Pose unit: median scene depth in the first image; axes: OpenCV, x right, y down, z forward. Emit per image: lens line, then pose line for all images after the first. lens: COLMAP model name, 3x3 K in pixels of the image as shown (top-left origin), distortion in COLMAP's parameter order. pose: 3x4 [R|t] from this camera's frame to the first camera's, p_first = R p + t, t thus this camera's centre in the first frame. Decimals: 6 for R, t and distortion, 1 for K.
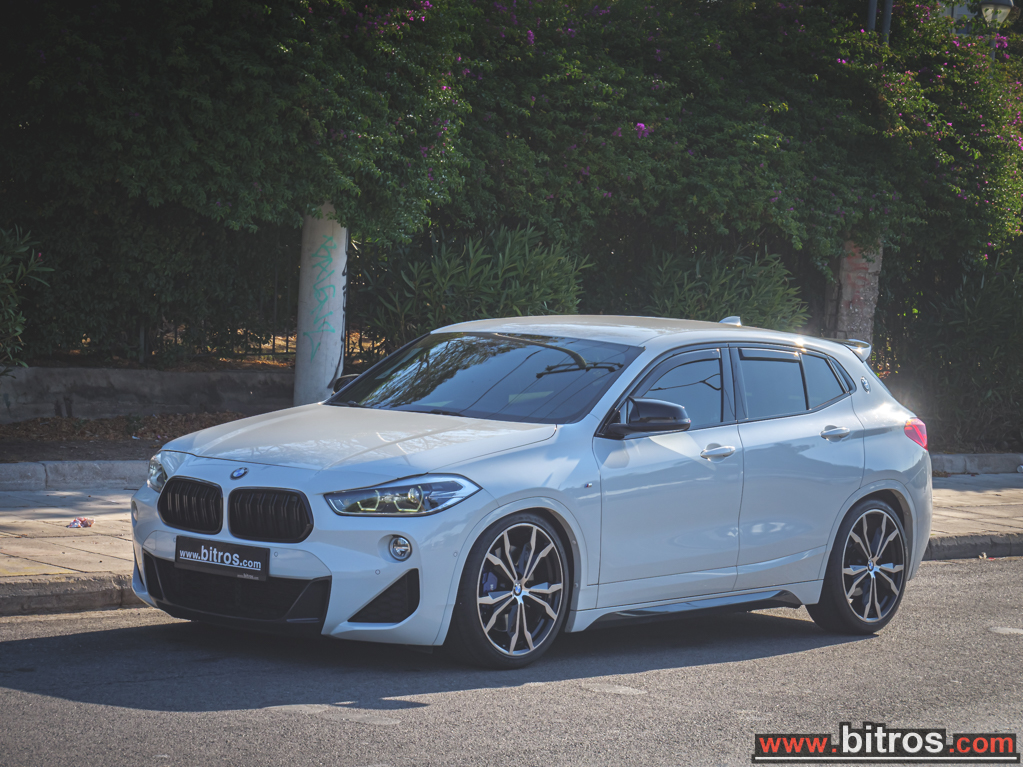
lens RADIAL K [[2788.1, 0, 510.8], [0, 2788.1, 382.7], [0, 0, 1]] dist [0.032082, 0.000000]
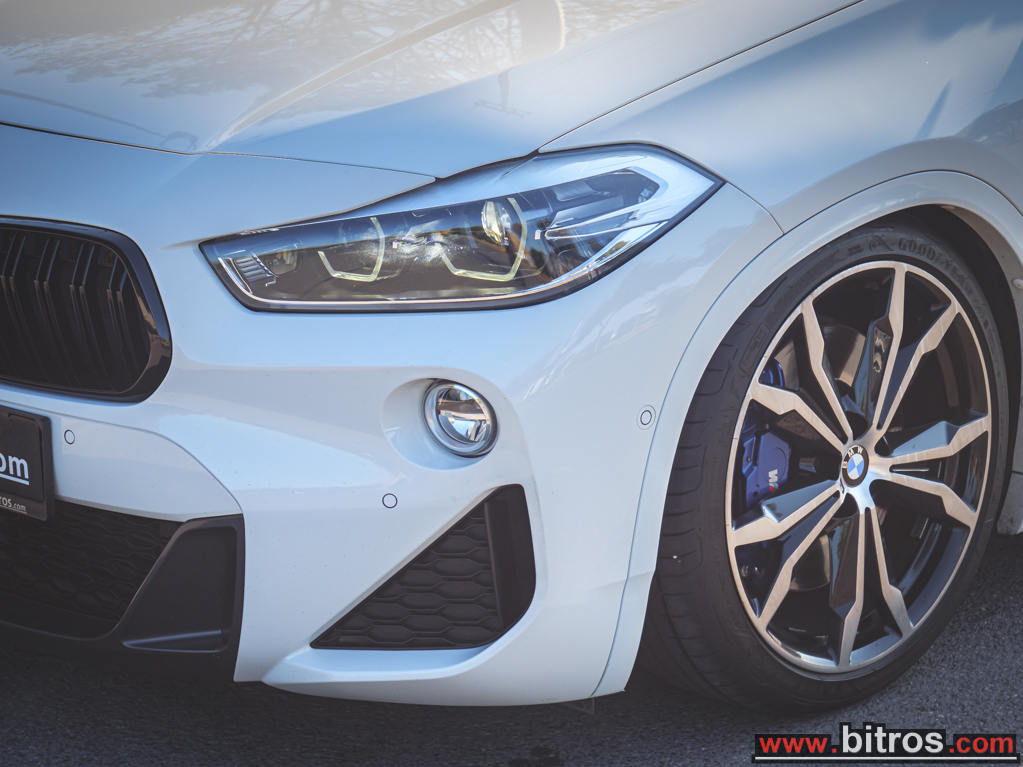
lens RADIAL K [[3028.0, 0, 512.0], [0, 3028.0, 389.3], [0, 0, 1]] dist [0.141702, 0.000000]
pose [[0.993758, -0.051981, -0.098705, -0.001641], [0.073915, 0.969522, 0.233590, -0.016819], [0.083554, -0.239428, 0.967312, 0.610427]]
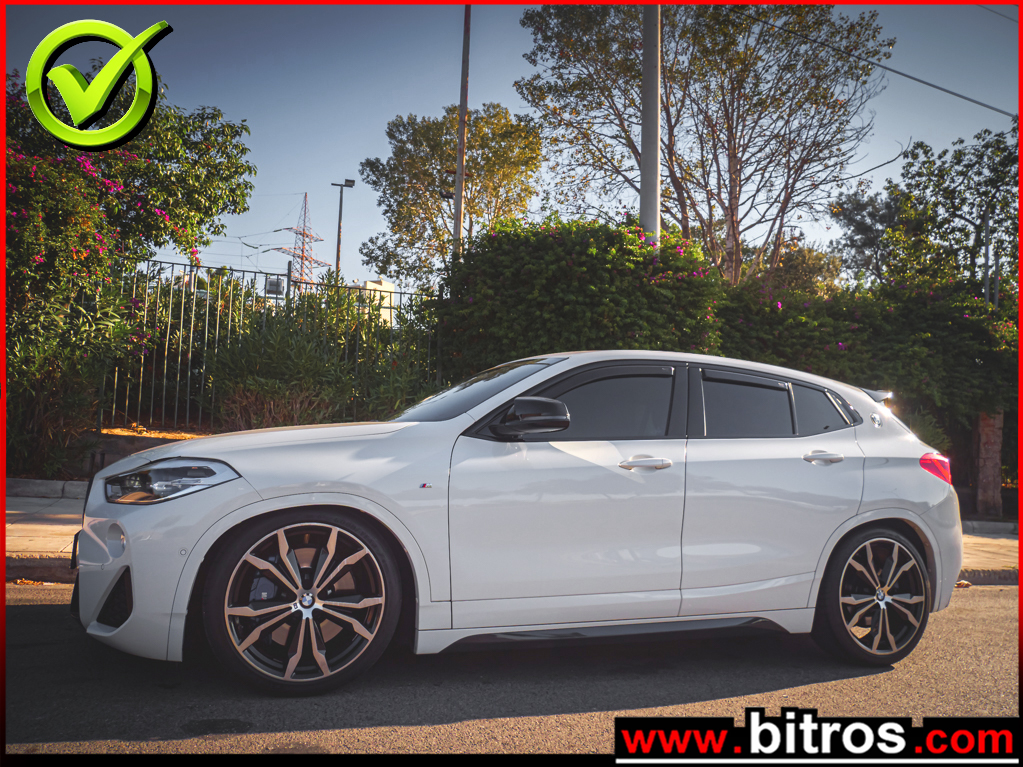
lens RADIAL K [[740.9, 0, 510.6], [0, 740.9, 378.1], [0, 0, 1]] dist [-0.042045, 0.008244]
pose [[0.872599, -0.058985, -0.484863, 0.157145], [-0.026538, 0.985490, -0.167647, 0.039545], [0.487716, 0.159156, 0.858372, 0.759735]]
